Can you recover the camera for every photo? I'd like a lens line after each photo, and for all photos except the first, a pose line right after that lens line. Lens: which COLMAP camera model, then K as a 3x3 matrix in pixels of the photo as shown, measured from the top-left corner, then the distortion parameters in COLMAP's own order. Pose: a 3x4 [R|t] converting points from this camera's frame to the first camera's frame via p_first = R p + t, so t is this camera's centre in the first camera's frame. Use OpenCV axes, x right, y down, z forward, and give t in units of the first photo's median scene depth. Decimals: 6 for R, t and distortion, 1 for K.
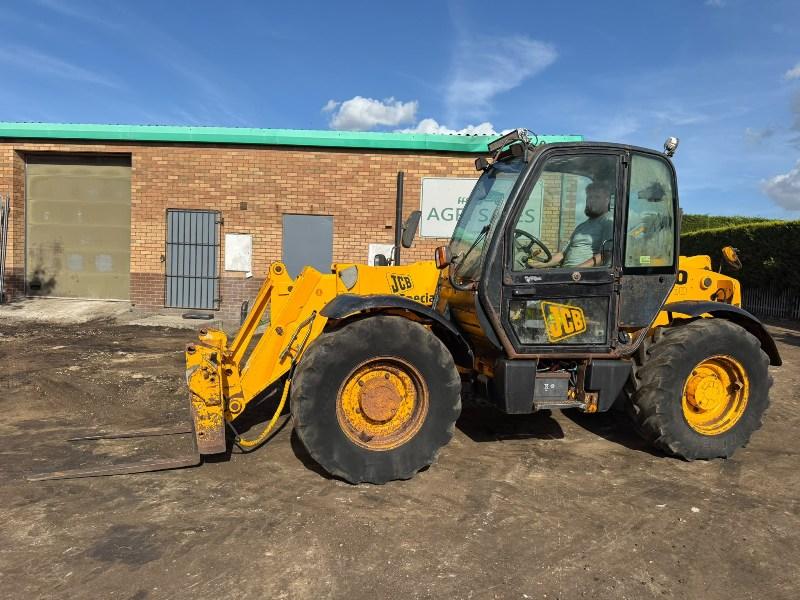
lens RADIAL K [[564.7, 0, 406.9], [0, 564.7, 302.0], [0, 0, 1]] dist [0.045562, -0.065804]
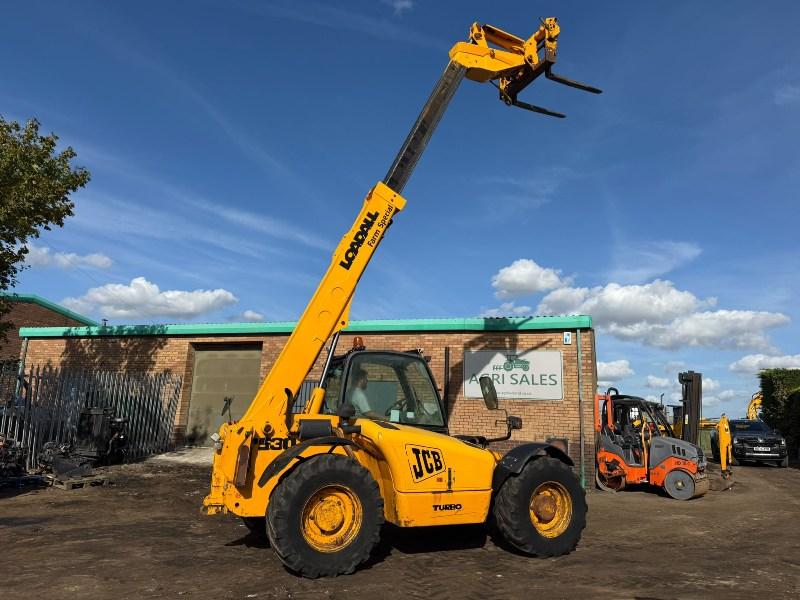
lens RADIAL K [[564.6, 0, 408.3], [0, 564.6, 288.8], [0, 0, 1]] dist [0.079245, -0.100690]
pose [[0.966957, -0.060681, -0.247612, 0.504825], [-0.014298, 0.956823, -0.290319, 0.043313], [0.254537, 0.284266, 0.924340, -0.568477]]
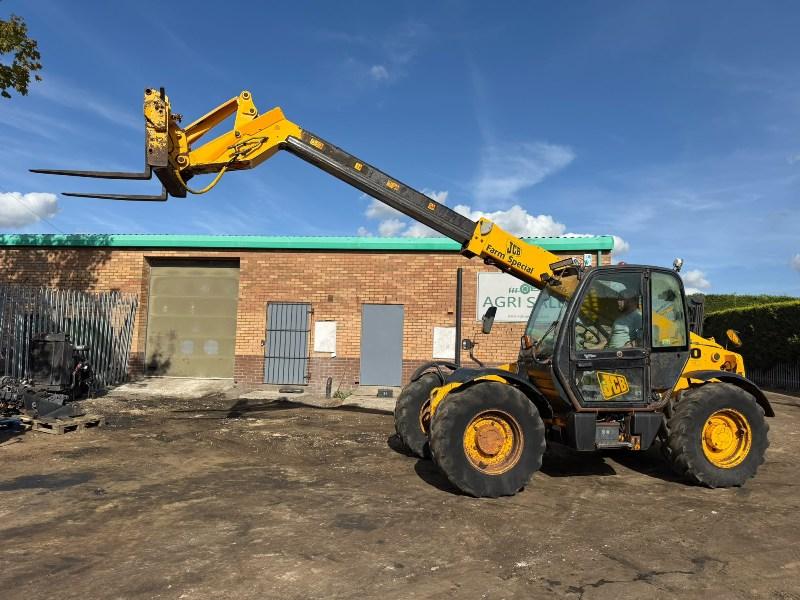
lens RADIAL K [[564.6, 0, 408.3], [0, 564.6, 288.8], [0, 0, 1]] dist [0.079245, -0.100690]
pose [[0.998832, -0.017355, -0.045096, -0.146229], [0.009859, 0.986836, -0.161426, 0.017550], [0.047304, 0.160792, 0.985854, -0.419906]]
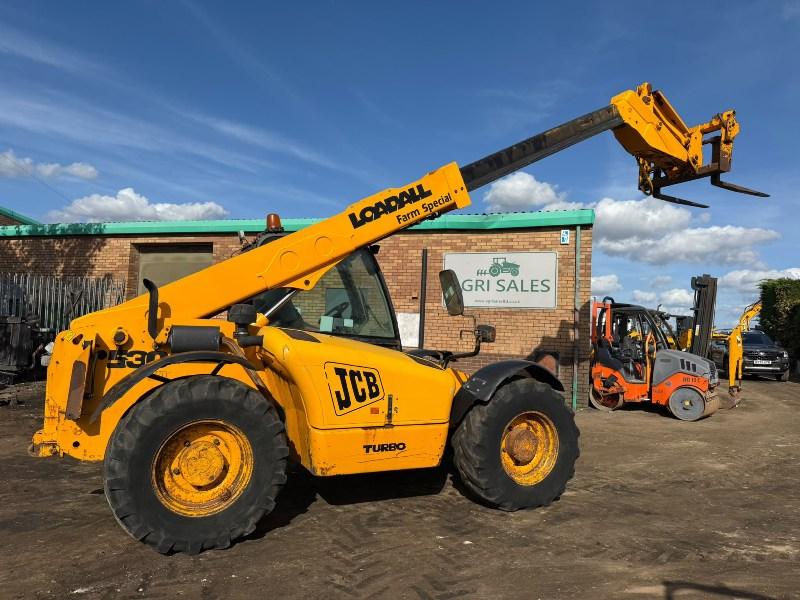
lens RADIAL K [[561.4, 0, 415.8], [0, 561.4, 289.0], [0, 0, 1]] dist [0.061080, -0.069186]
pose [[0.970989, -0.020639, -0.238231, 0.506788], [-0.015031, 0.989030, -0.146948, 0.021553], [0.238650, 0.146266, 0.960027, -0.107935]]
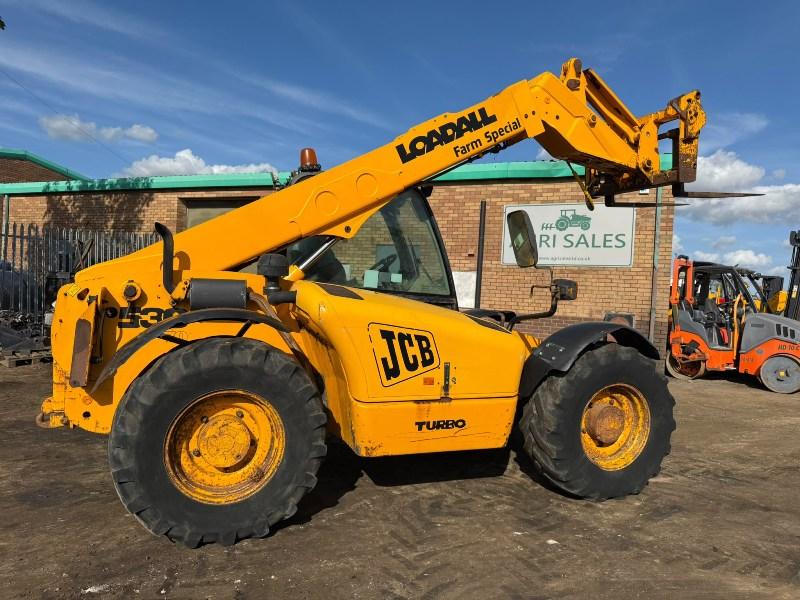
lens RADIAL K [[569.7, 0, 412.3], [0, 569.7, 308.9], [0, 0, 1]] dist [0.051437, -0.069215]
pose [[0.944239, 0.014971, -0.328921, 0.450077], [-0.030260, 0.998684, -0.041414, 0.019037], [0.327868, 0.049058, 0.943449, 0.015698]]
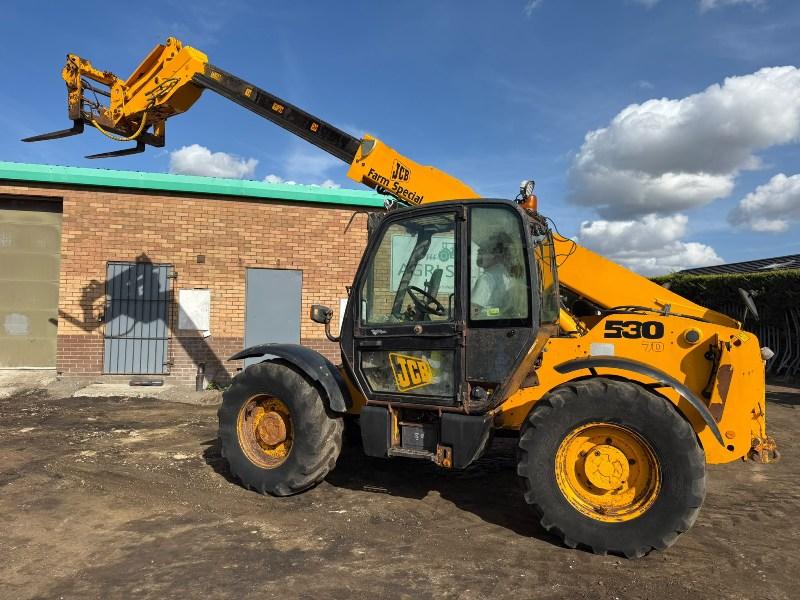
lens RADIAL K [[564.7, 0, 406.9], [0, 564.7, 302.0], [0, 0, 1]] dist [0.045562, -0.065804]
pose [[0.957992, -0.008218, 0.286678, -0.517906], [0.034256, 0.995712, -0.085929, -0.022631], [-0.284743, 0.092140, 0.954166, 0.079224]]
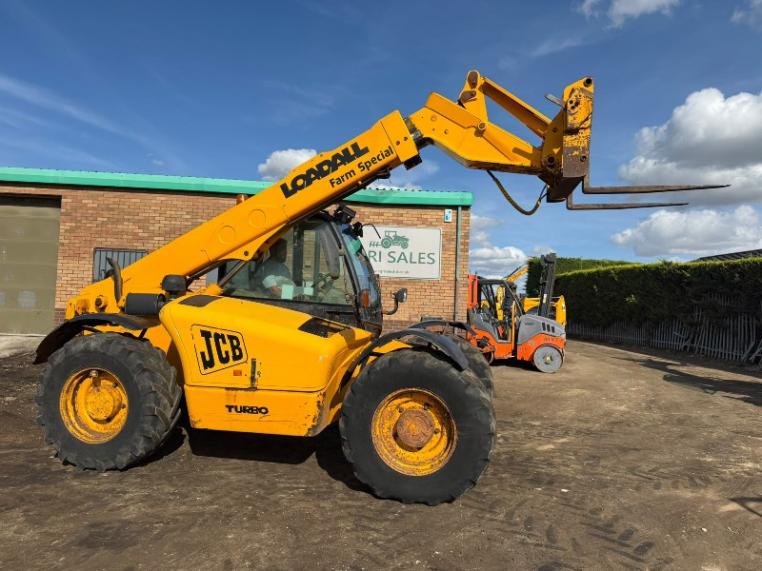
lens RADIAL K [[537.9, 0, 387.6], [0, 537.9, 287.4], [0, 0, 1]] dist [0.045562, -0.065804]
pose [[0.991003, 0.003486, 0.133792, -0.037561], [0.008656, 0.995898, -0.090067, 0.010250], [-0.133558, 0.090415, 0.986908, -0.139190]]
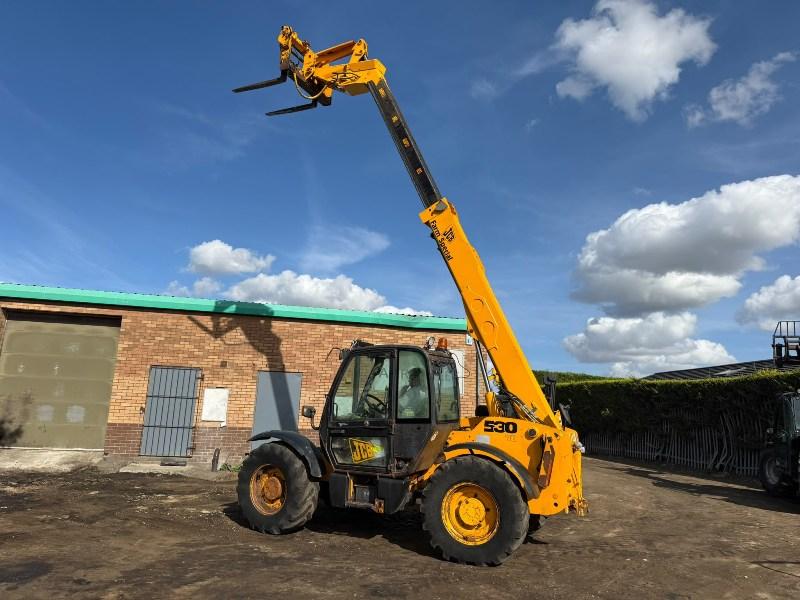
lens RADIAL K [[564.7, 0, 406.9], [0, 564.7, 302.0], [0, 0, 1]] dist [0.045562, -0.065804]
pose [[0.962141, 0.053899, 0.267169, -0.541611], [0.014157, 0.969045, -0.246478, -0.000341], [-0.272183, 0.240929, 0.931595, -0.495055]]
